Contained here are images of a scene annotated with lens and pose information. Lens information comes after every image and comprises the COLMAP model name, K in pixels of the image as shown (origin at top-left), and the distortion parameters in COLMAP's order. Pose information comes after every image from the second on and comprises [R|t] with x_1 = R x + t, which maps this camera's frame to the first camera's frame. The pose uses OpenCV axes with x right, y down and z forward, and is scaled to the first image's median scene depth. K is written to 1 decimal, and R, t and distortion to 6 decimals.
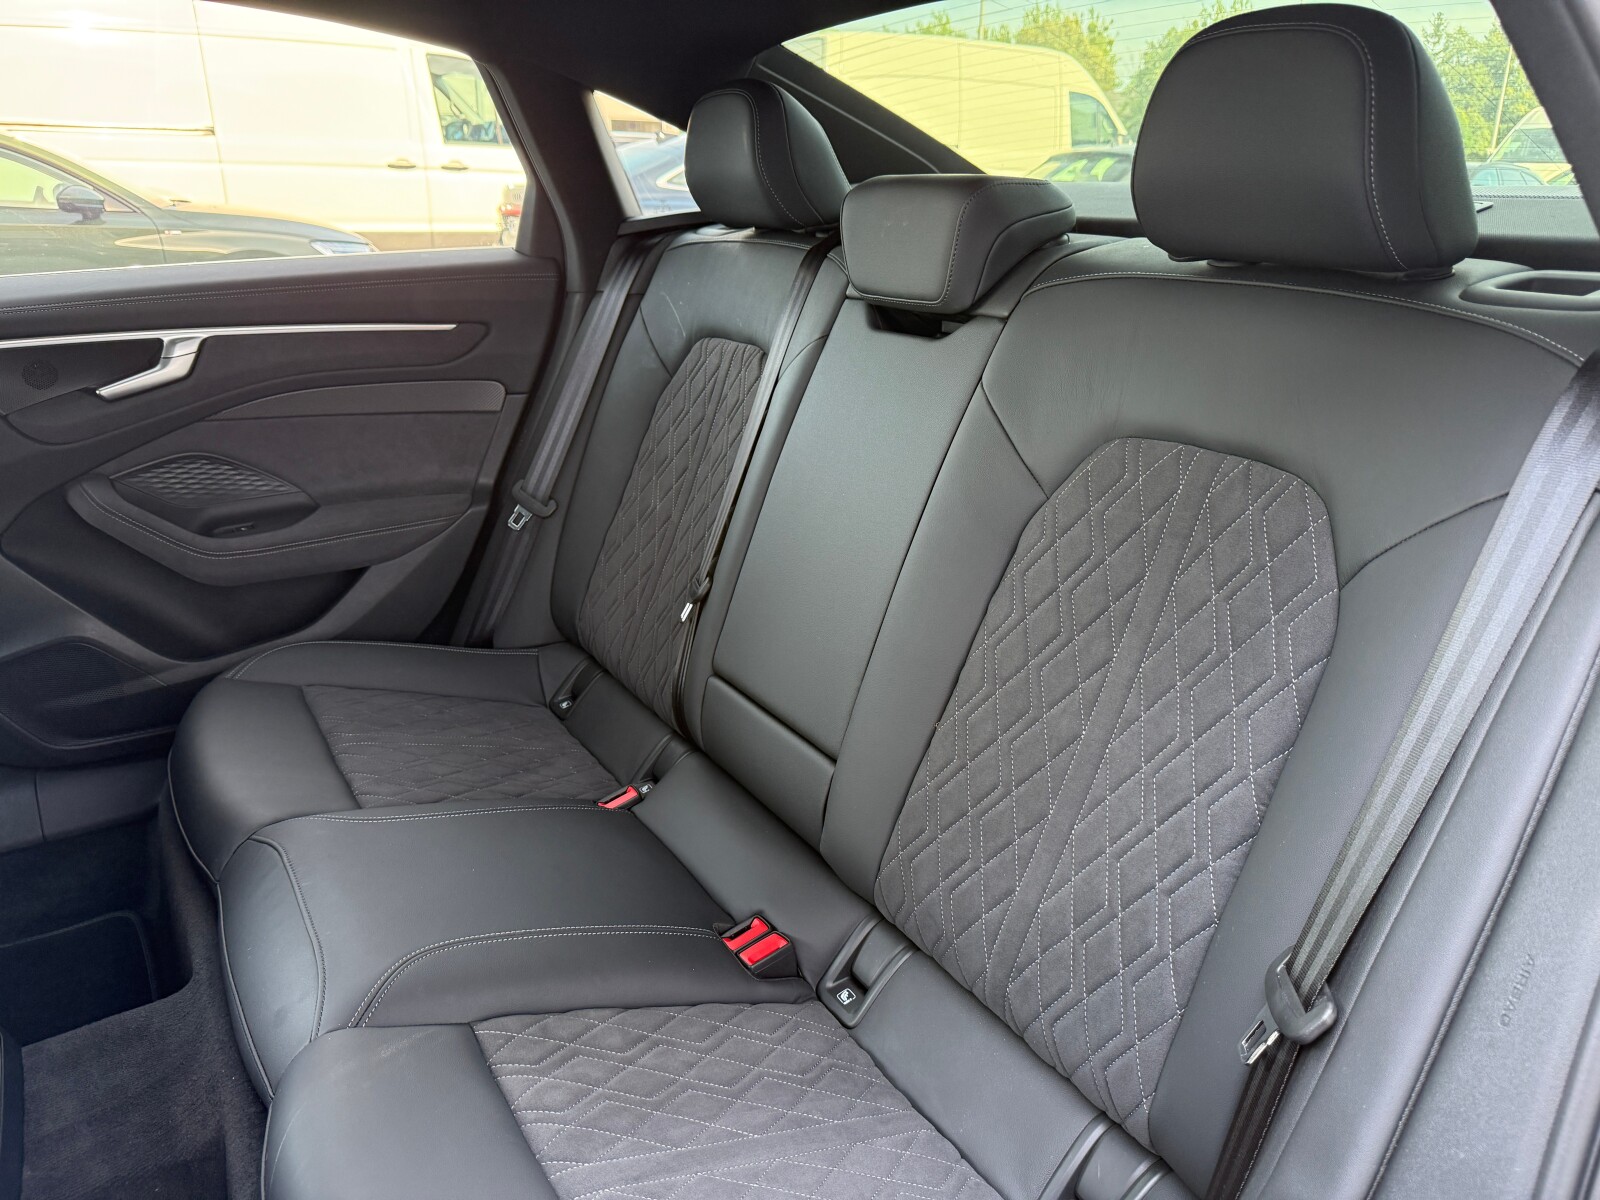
lens RADIAL K [[1132.6, 0, 800.0], [0, 1132.6, 600.0], [0, 0, 1]] dist [0.125530, -0.217838]
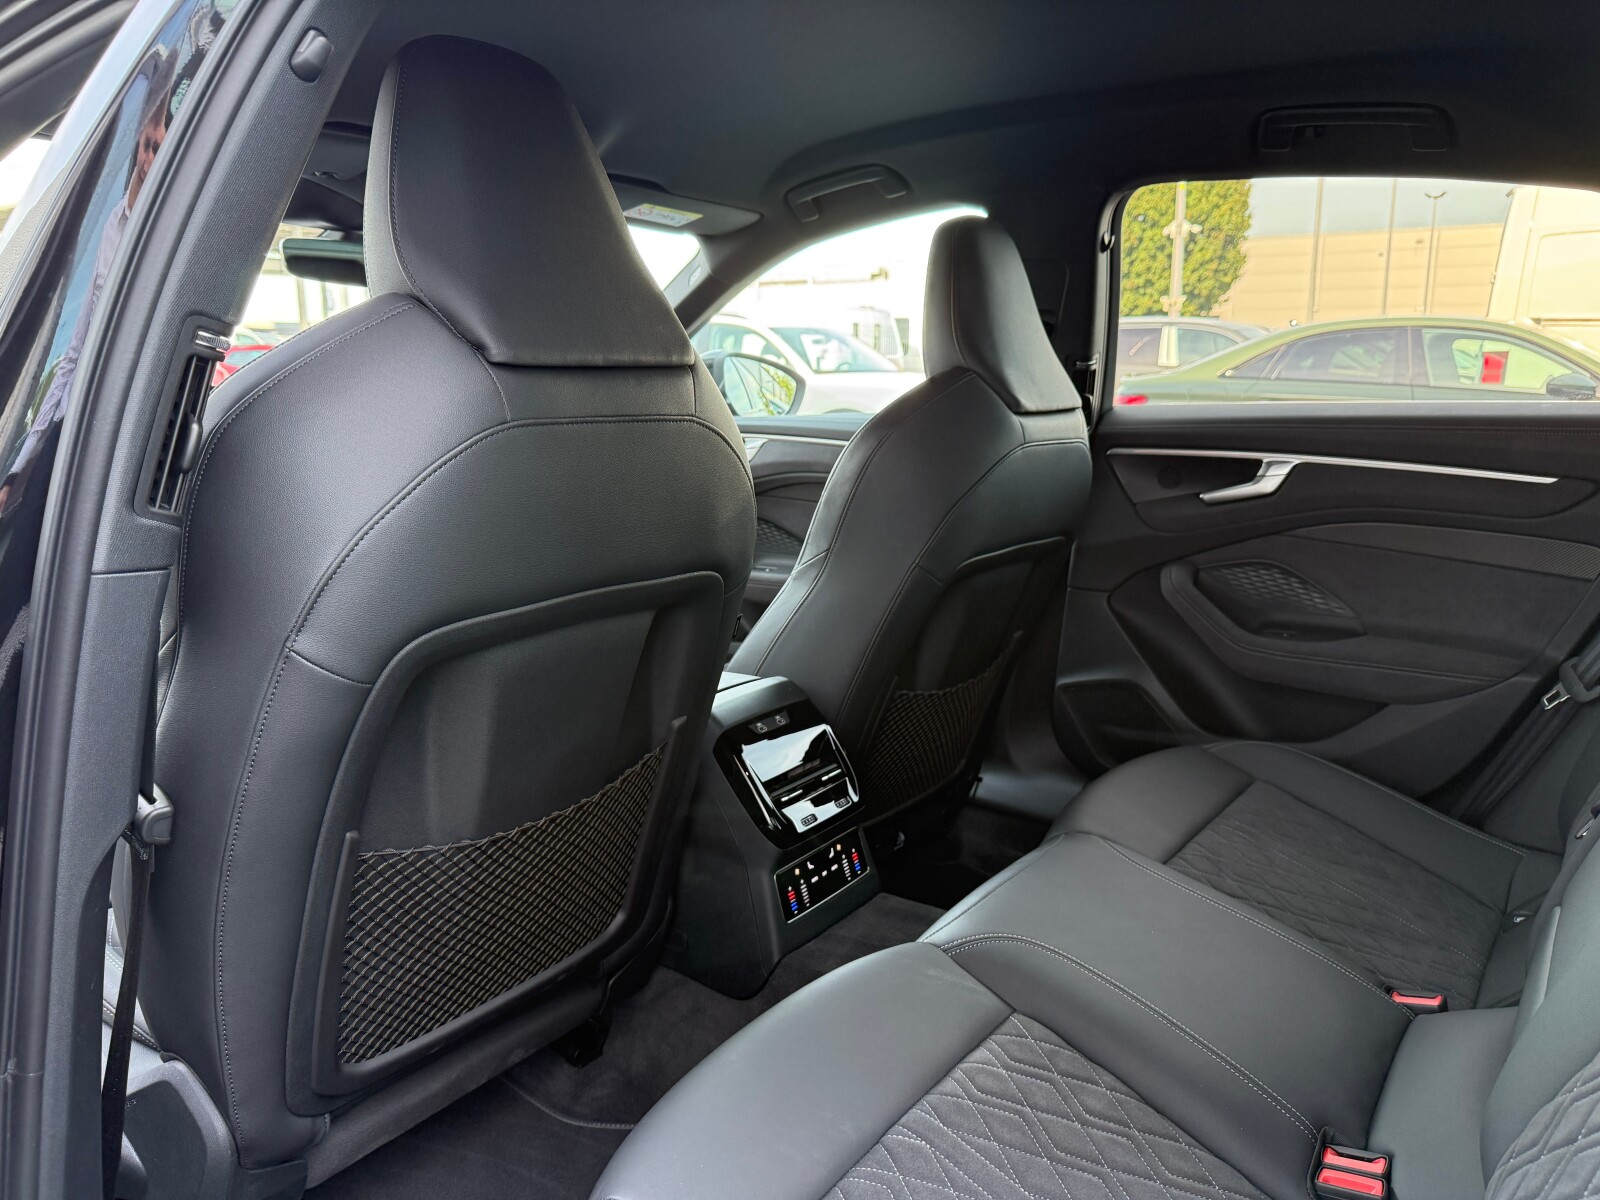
lens RADIAL K [[1132.6, 0, 800.0], [0, 1132.6, 600.0], [0, 0, 1]] dist [0.125530, -0.217838]
pose [[0.363333, 0.183305, -0.913448, 0.359420], [-0.329578, 0.942345, 0.058011, -0.004195], [0.871417, 0.279975, 0.402798, 0.149369]]
